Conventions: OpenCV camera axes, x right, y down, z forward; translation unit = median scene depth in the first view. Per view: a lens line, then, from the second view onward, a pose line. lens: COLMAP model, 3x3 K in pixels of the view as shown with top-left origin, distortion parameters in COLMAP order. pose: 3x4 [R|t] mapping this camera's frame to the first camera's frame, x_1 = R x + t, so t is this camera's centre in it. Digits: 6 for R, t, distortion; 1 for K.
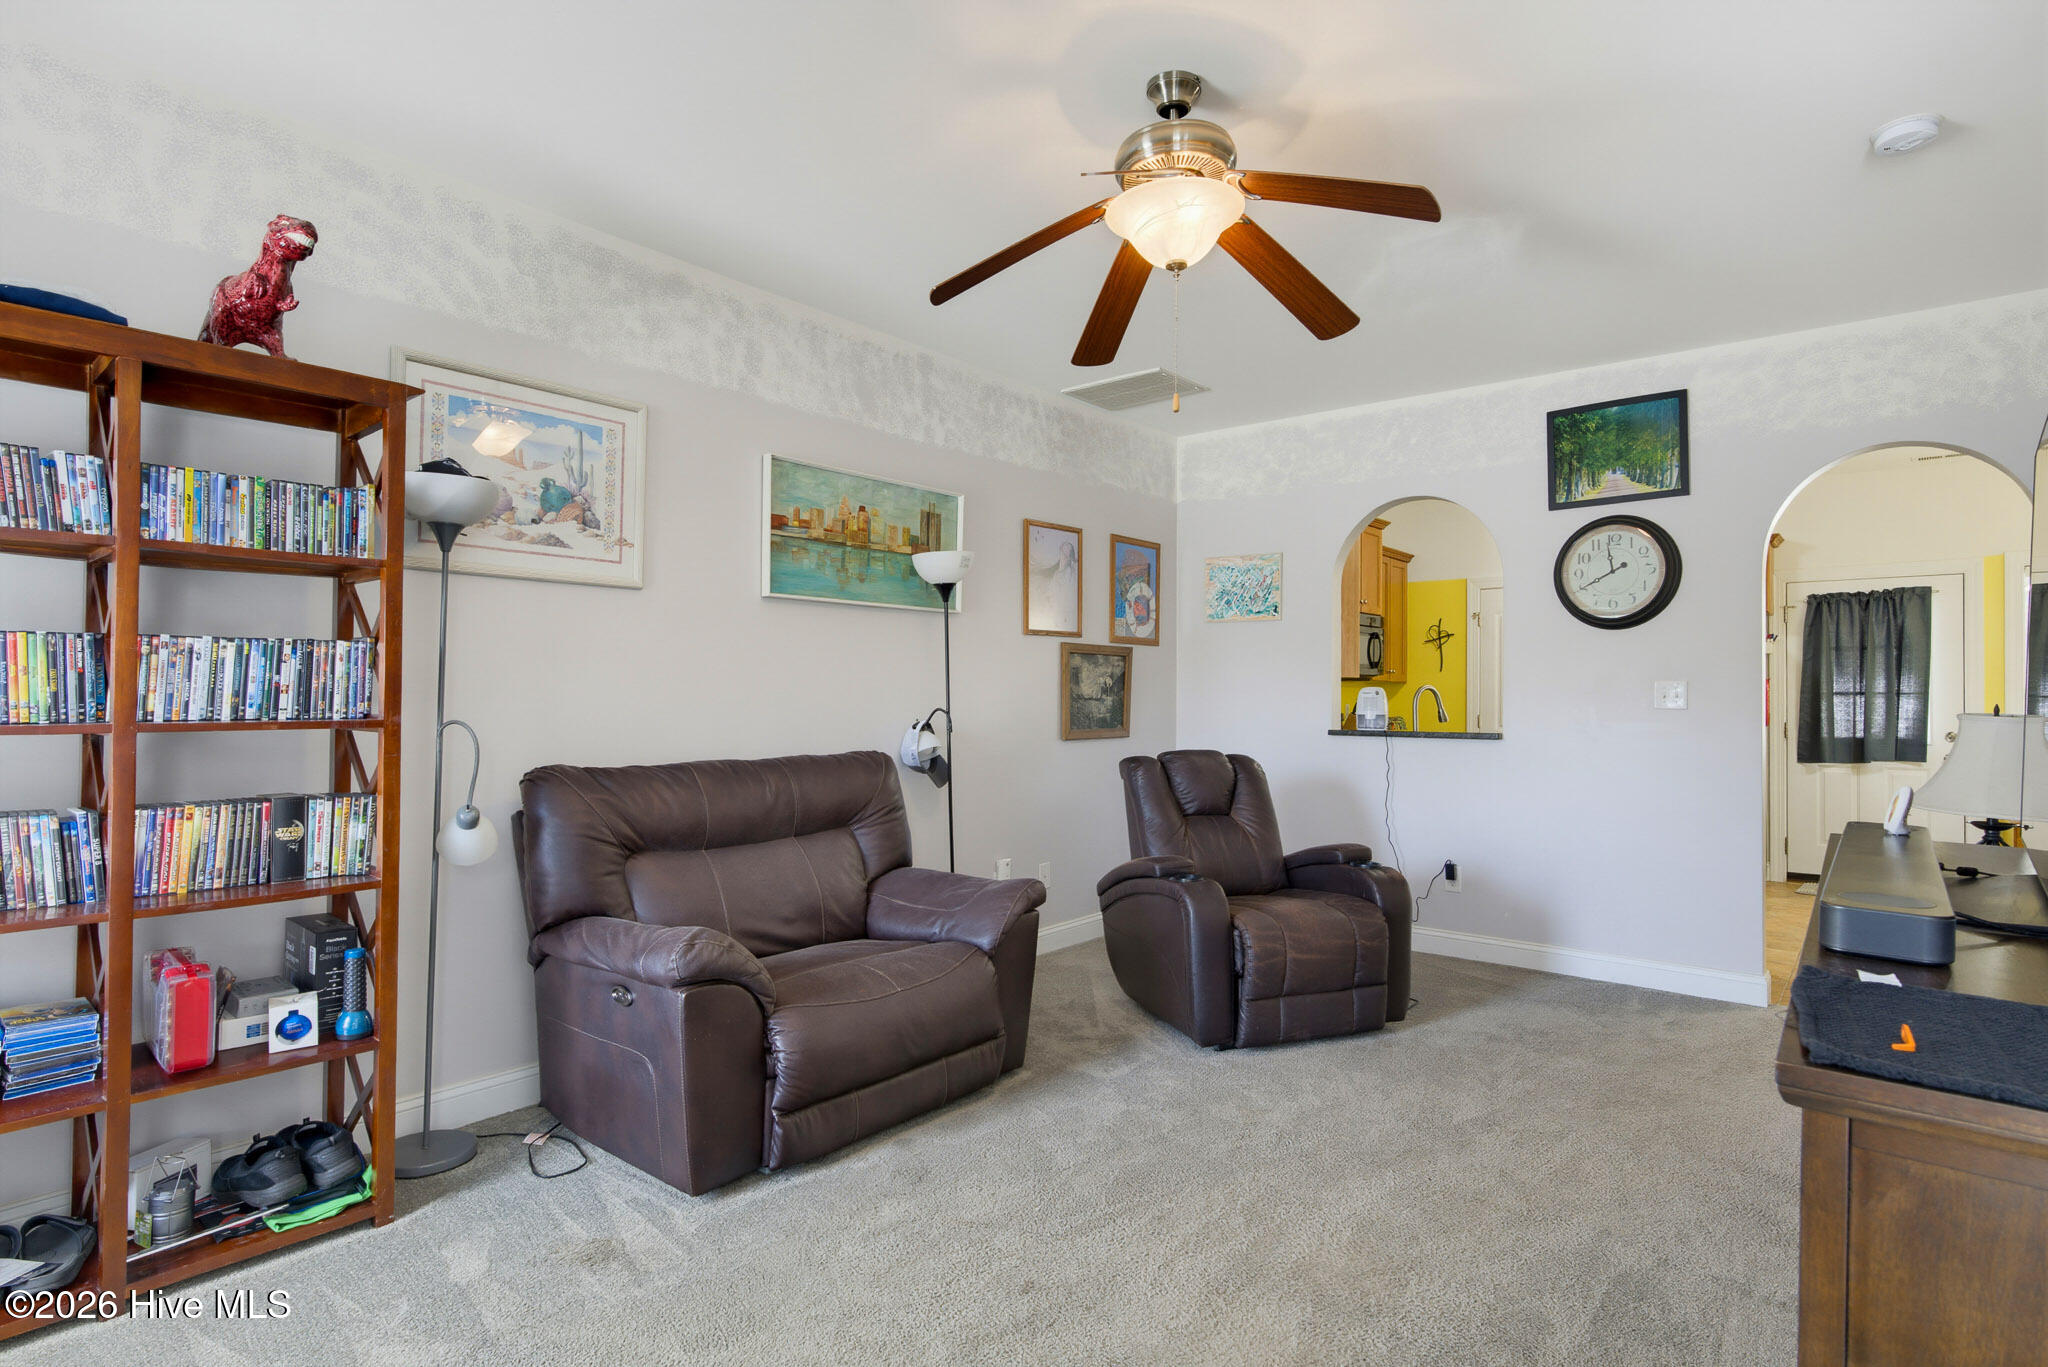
lens RADIAL K [[1062.8, 0, 1029.4], [0, 1062.8, 684.2], [0, 0, 1]] dist [-0.015638, 0.012810]
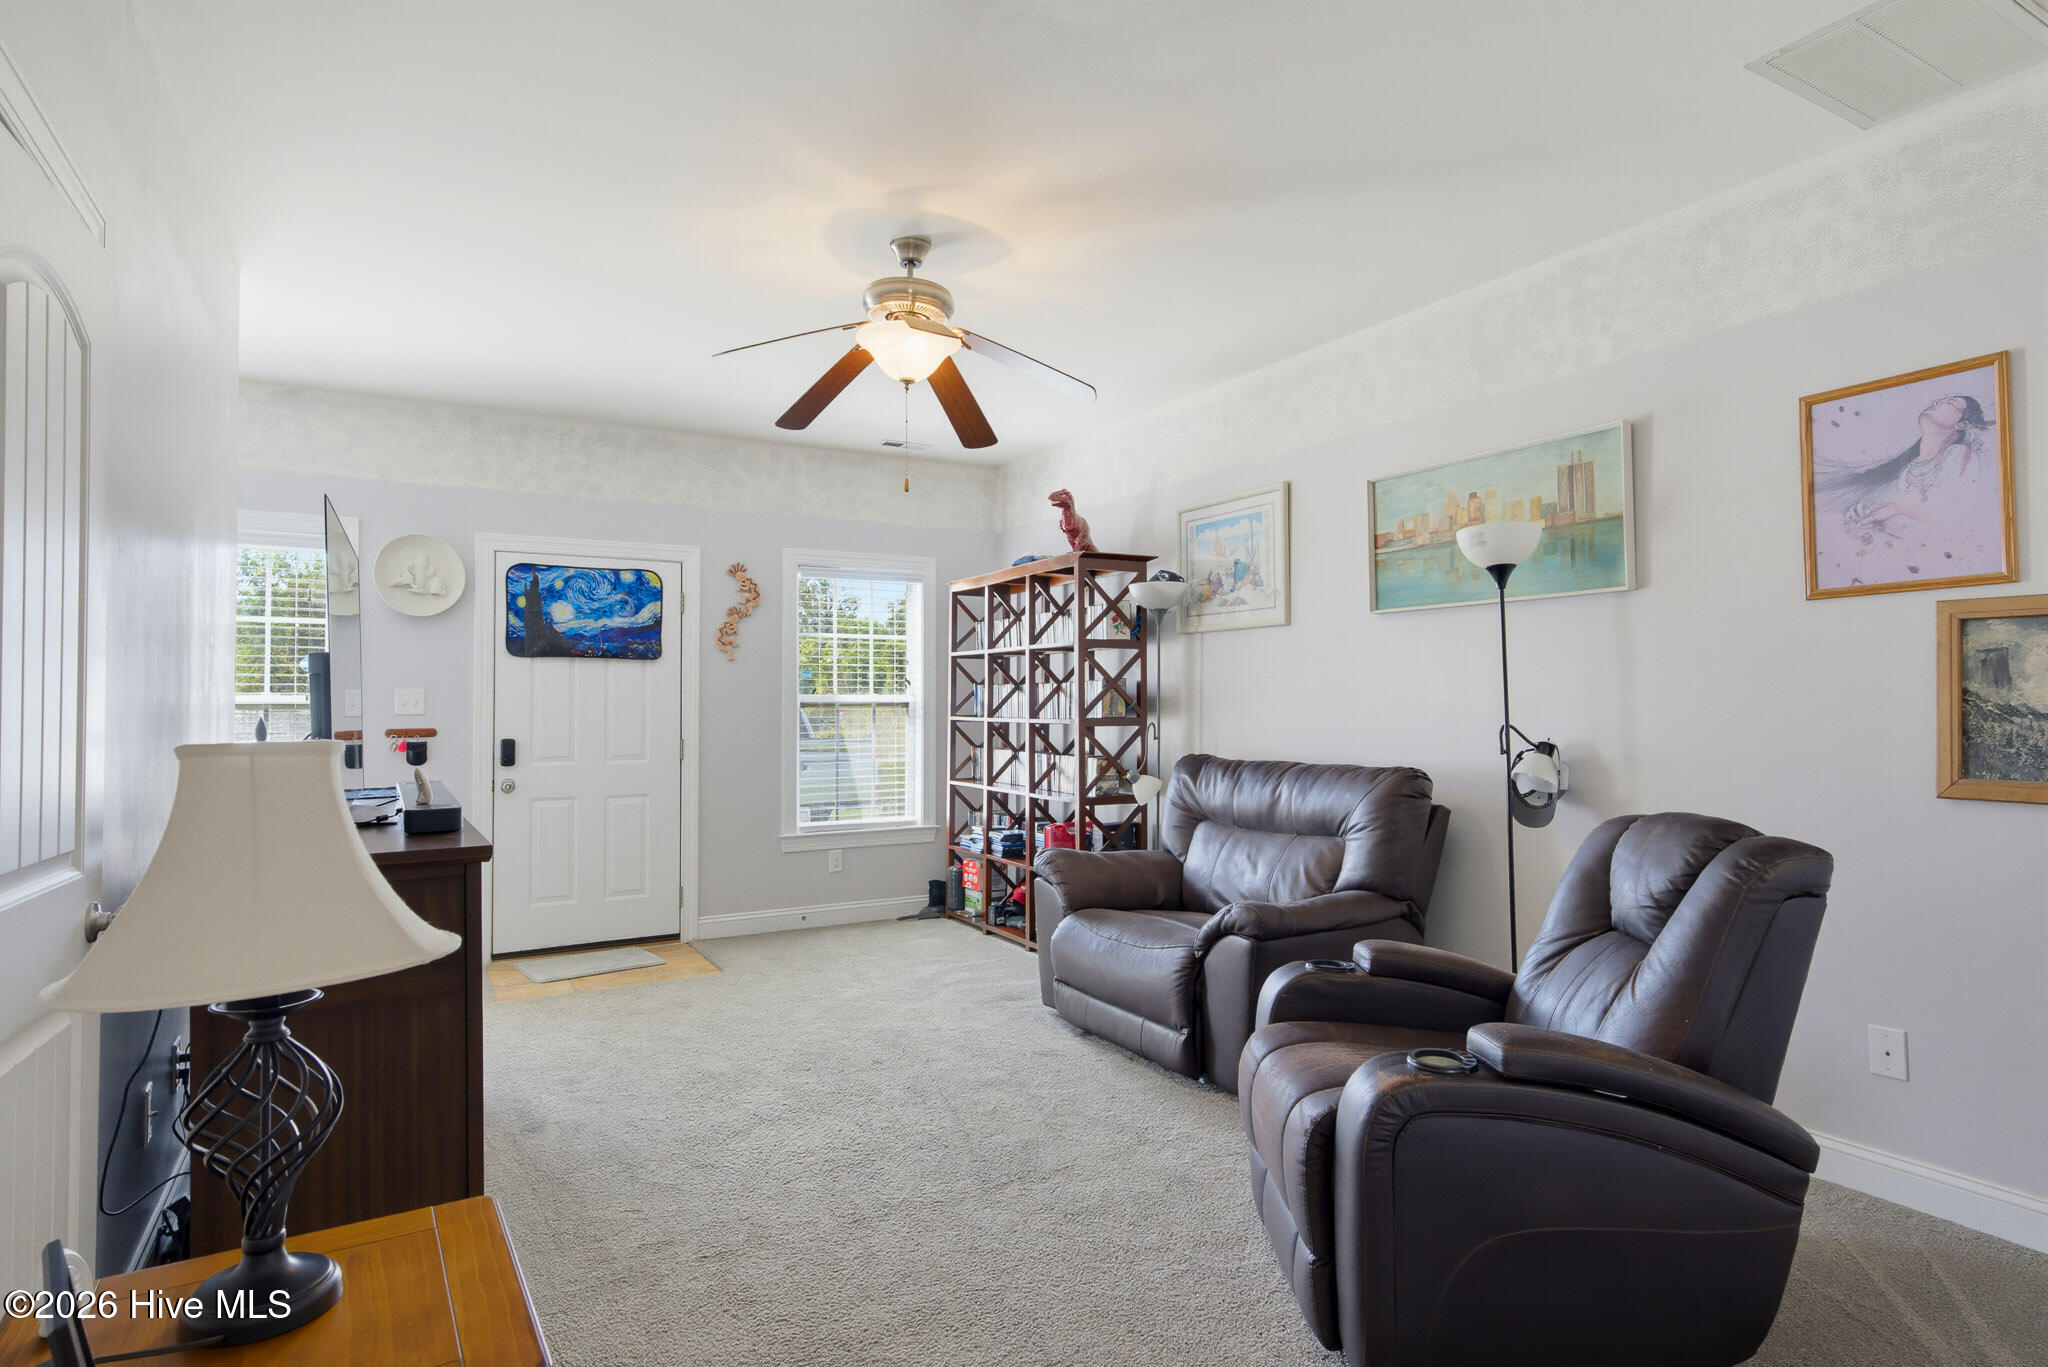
lens RADIAL K [[1104.1, 0, 1030.8], [0, 1104.1, 684.0], [0, 0, 1]] dist [-0.013707, 0.011785]
pose [[-0.346713, -0.024234, -0.937658, 0.751870], [0.006541, 0.999579, -0.028253, 0.012665], [0.937949, -0.015929, -0.346408, 0.888757]]
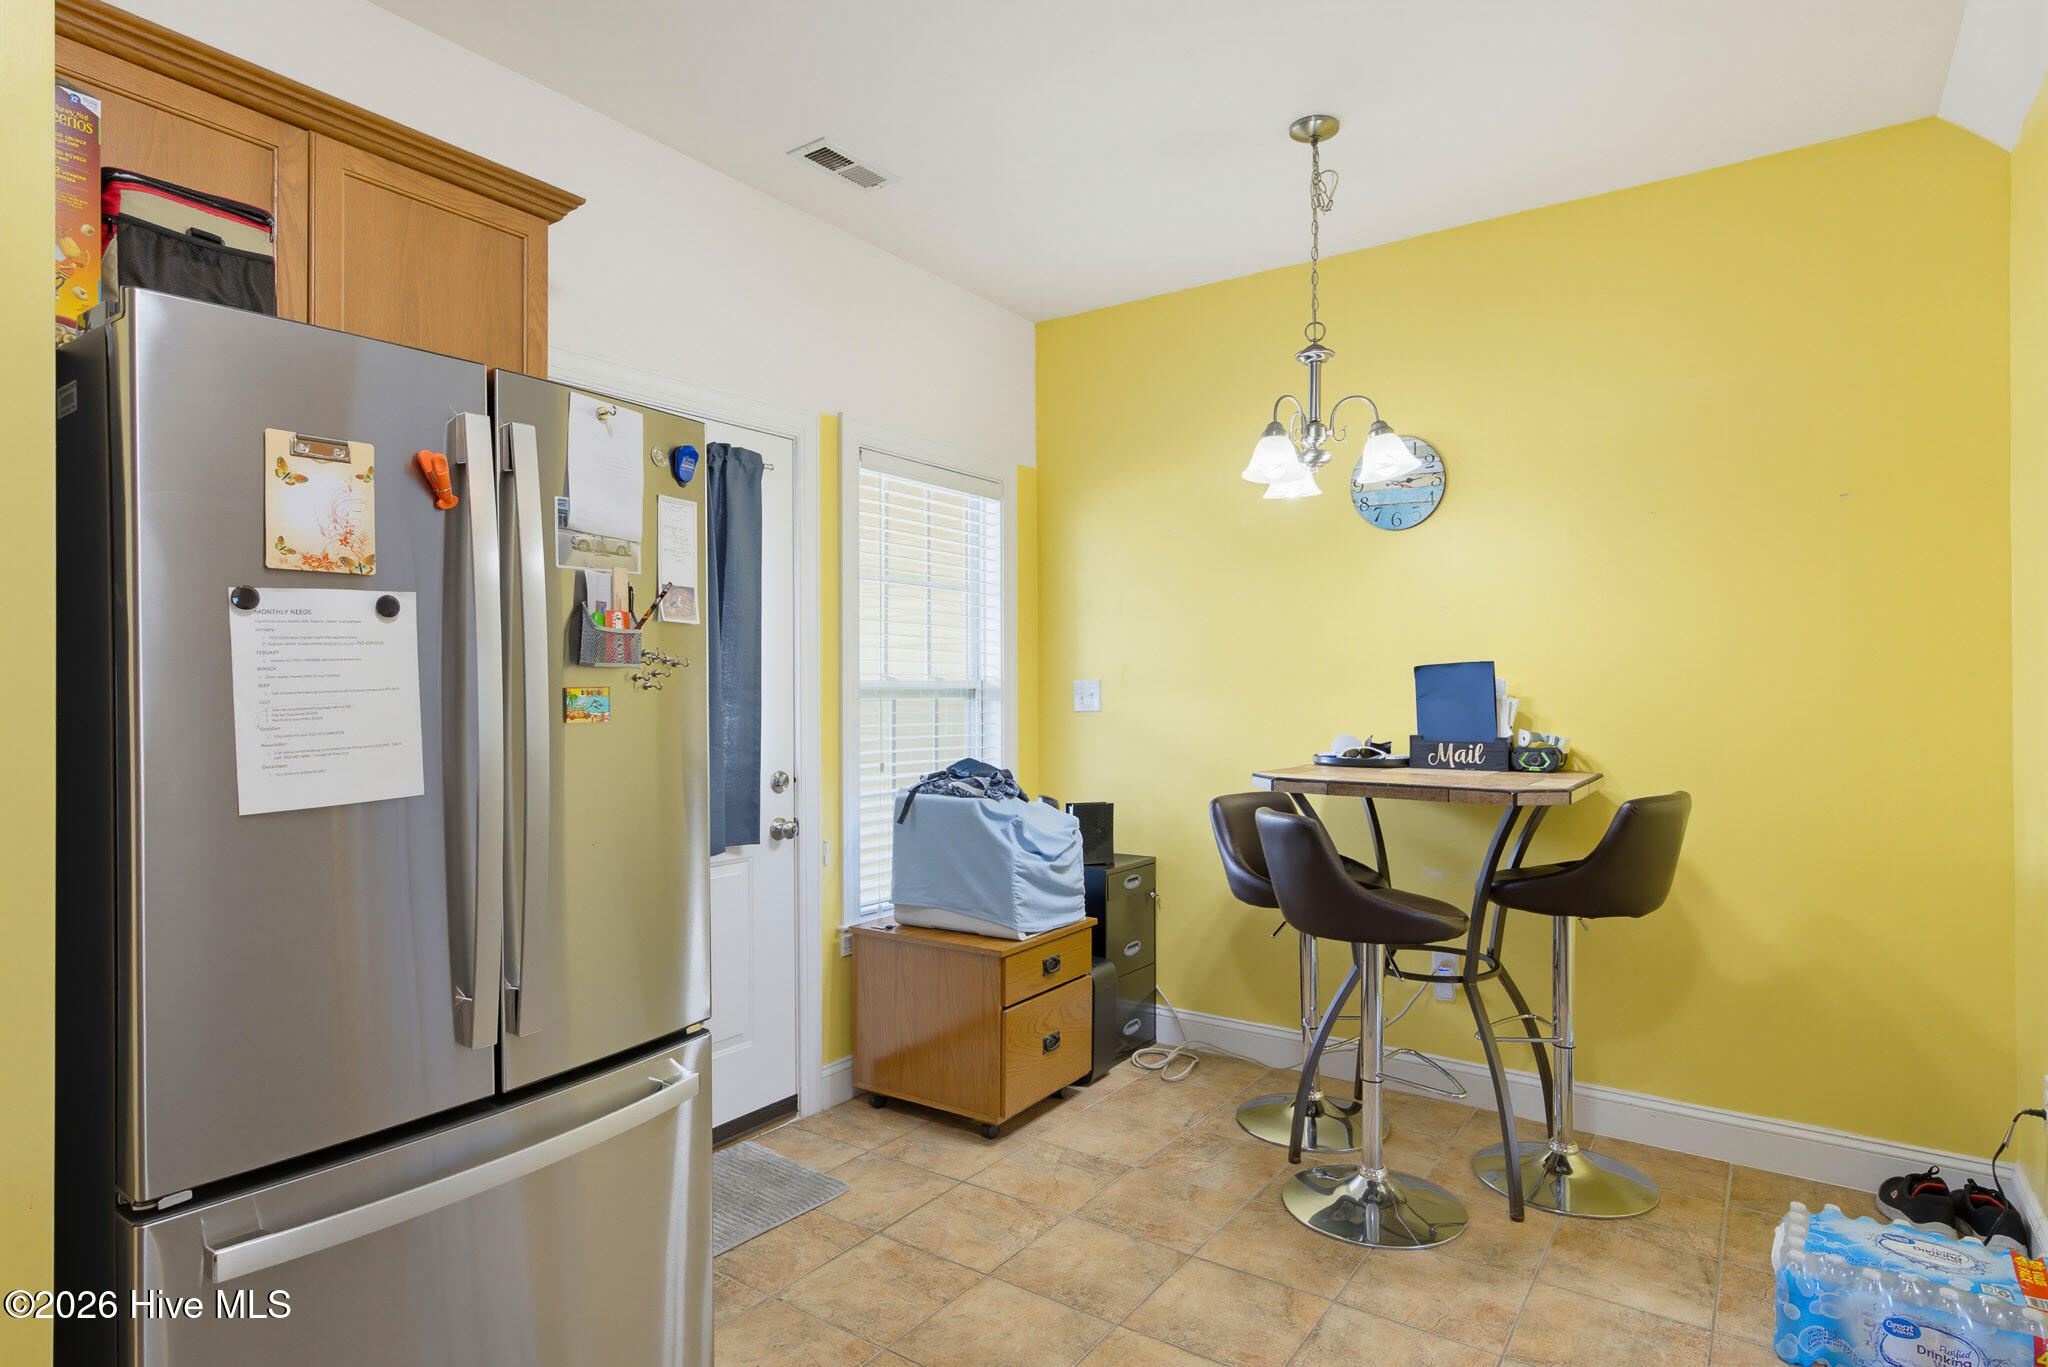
lens RADIAL K [[1092.2, 0, 1031.5], [0, 1092.2, 684.3], [0, 0, 1]] dist [-0.014392, 0.011909]
pose [[-0.087176, -0.001082, 0.996192, 0.548226], [-0.006136, 0.999981, 0.000549, 0.007941], [-0.996174, -0.006065, -0.087181, 1.341800]]
